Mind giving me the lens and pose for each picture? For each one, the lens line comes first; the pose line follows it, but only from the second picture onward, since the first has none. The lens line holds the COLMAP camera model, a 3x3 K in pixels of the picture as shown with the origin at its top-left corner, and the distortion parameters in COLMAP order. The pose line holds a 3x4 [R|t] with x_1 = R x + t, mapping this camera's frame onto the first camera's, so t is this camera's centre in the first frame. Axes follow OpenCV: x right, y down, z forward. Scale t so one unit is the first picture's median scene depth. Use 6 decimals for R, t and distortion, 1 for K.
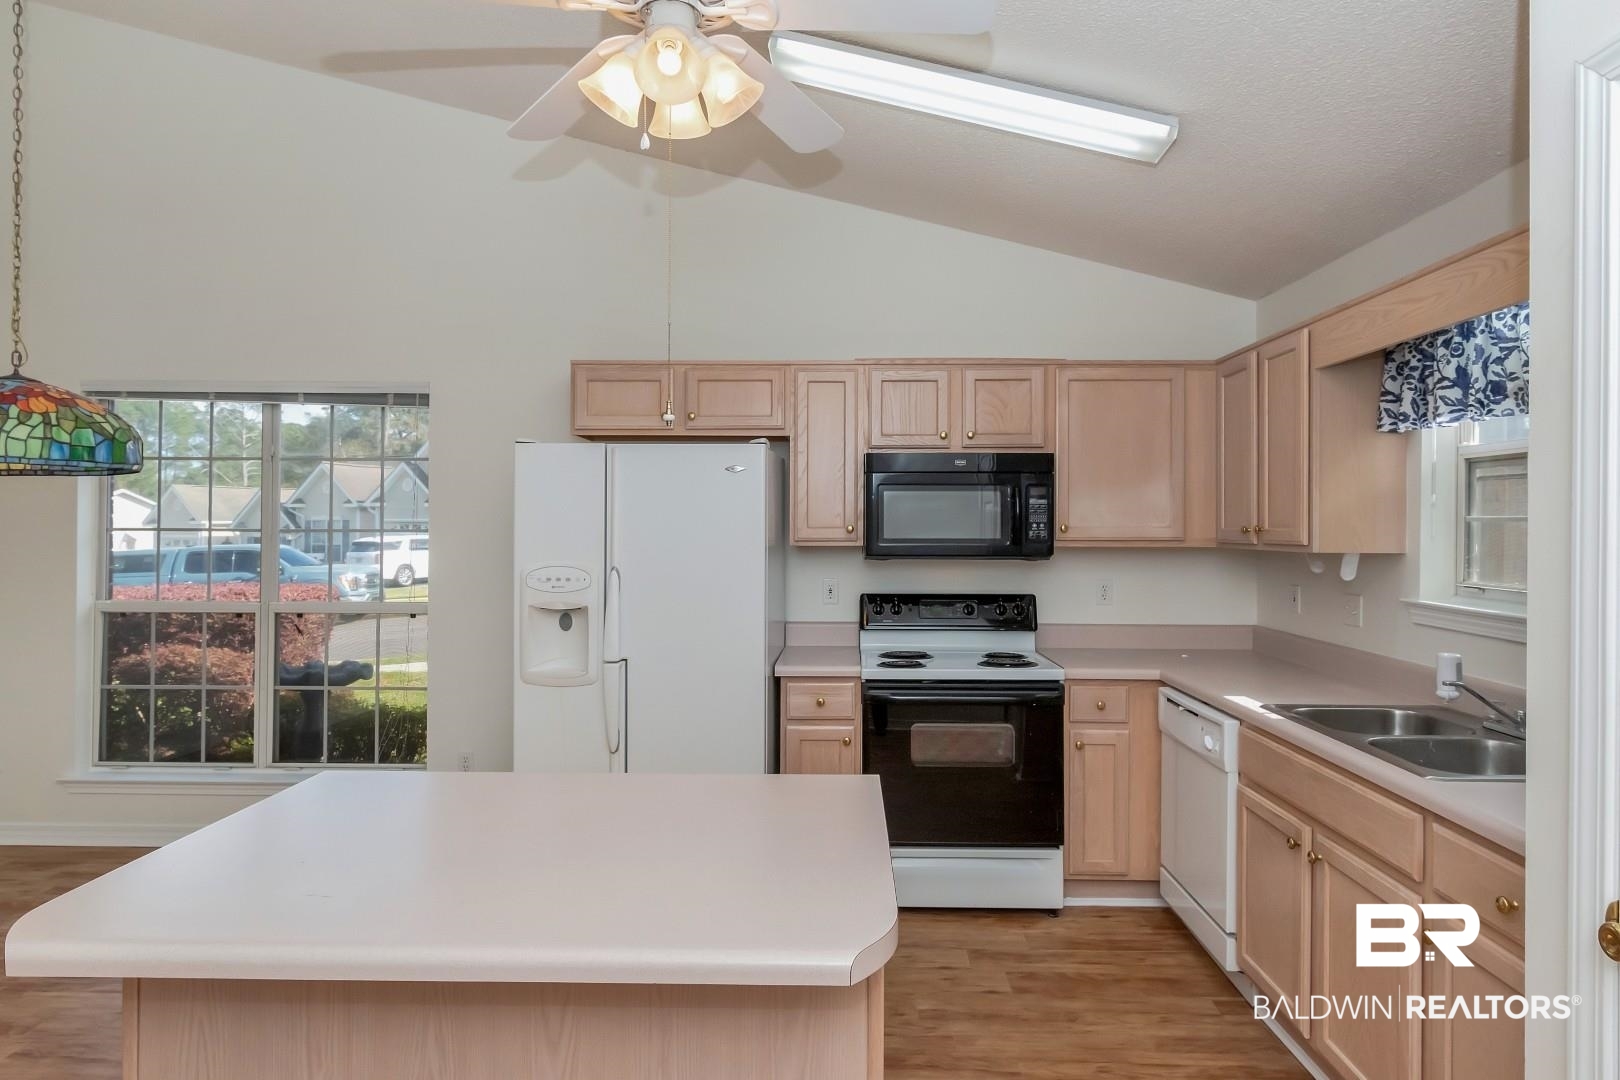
lens RADIAL K [[931.4, 0, 820.7], [0, 931.4, 520.3], [0, 0, 1]] dist [0.001362, -0.001047]
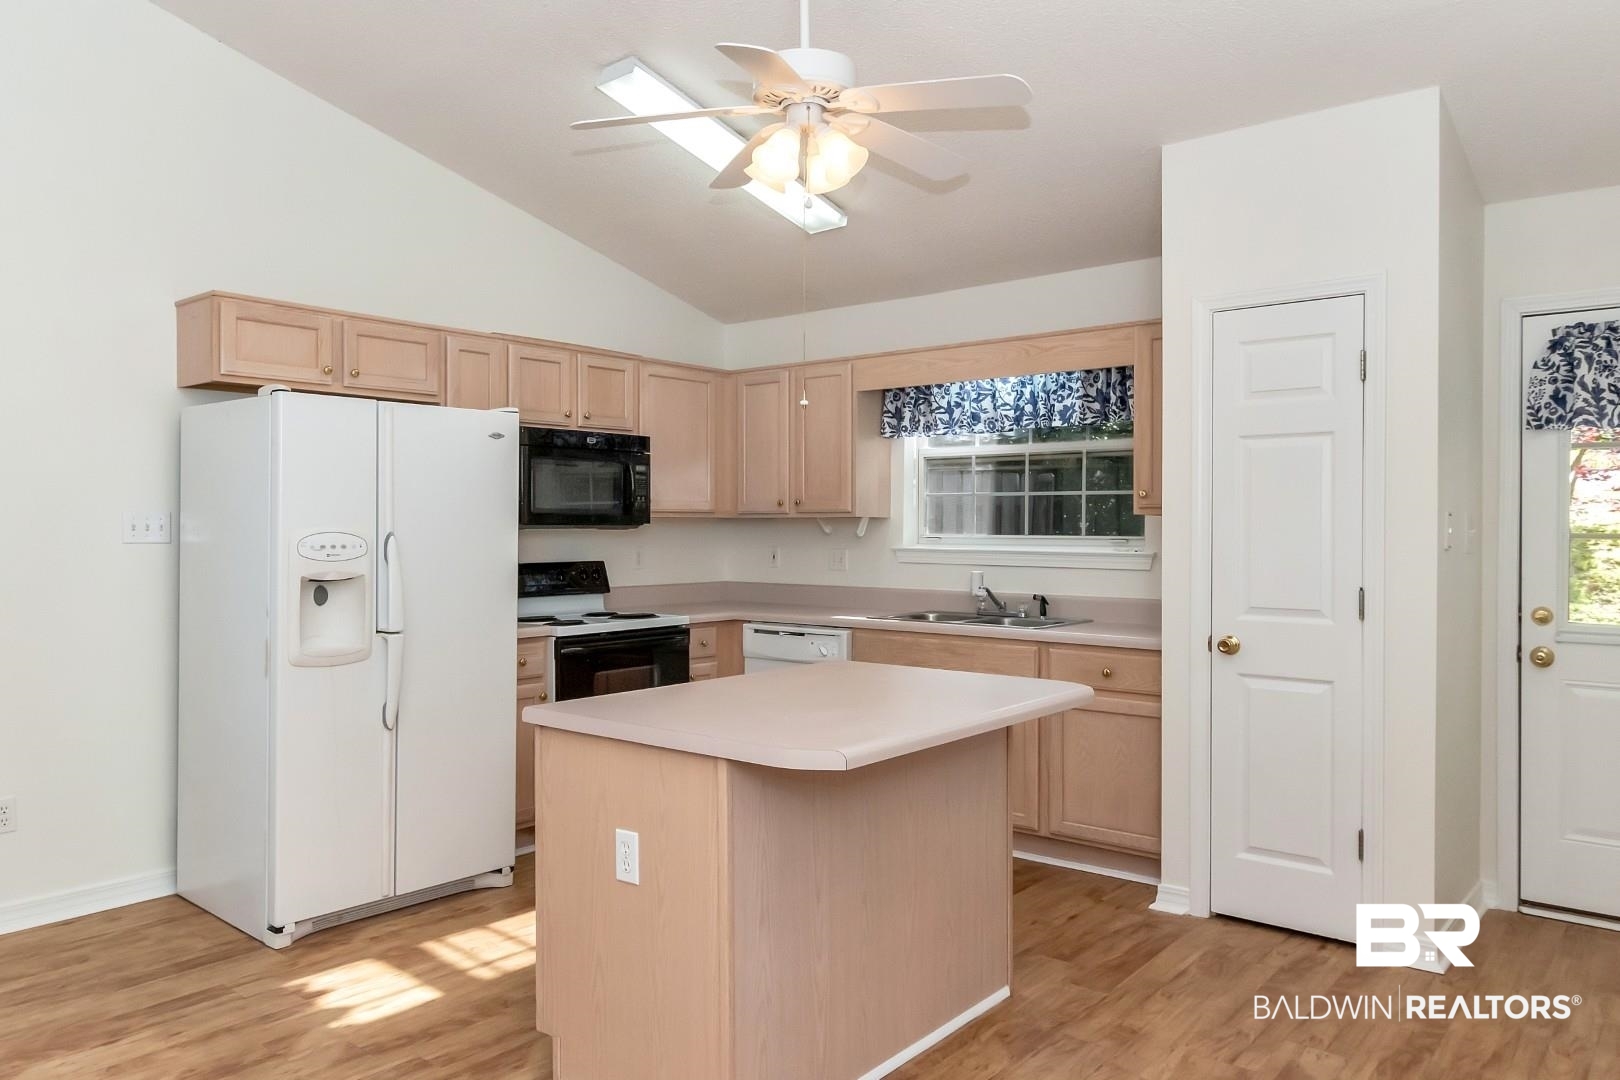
lens RADIAL K [[1133.7, 0, 742.7], [0, 1133.7, 531.3], [0, 0, 1]] dist [-0.000989, 0.001133]
pose [[0.644884, -0.006387, 0.764254, -0.865644], [-0.002956, 0.999937, 0.010851, 0.035477], [-0.764275, -0.009257, 0.644824, -0.010403]]
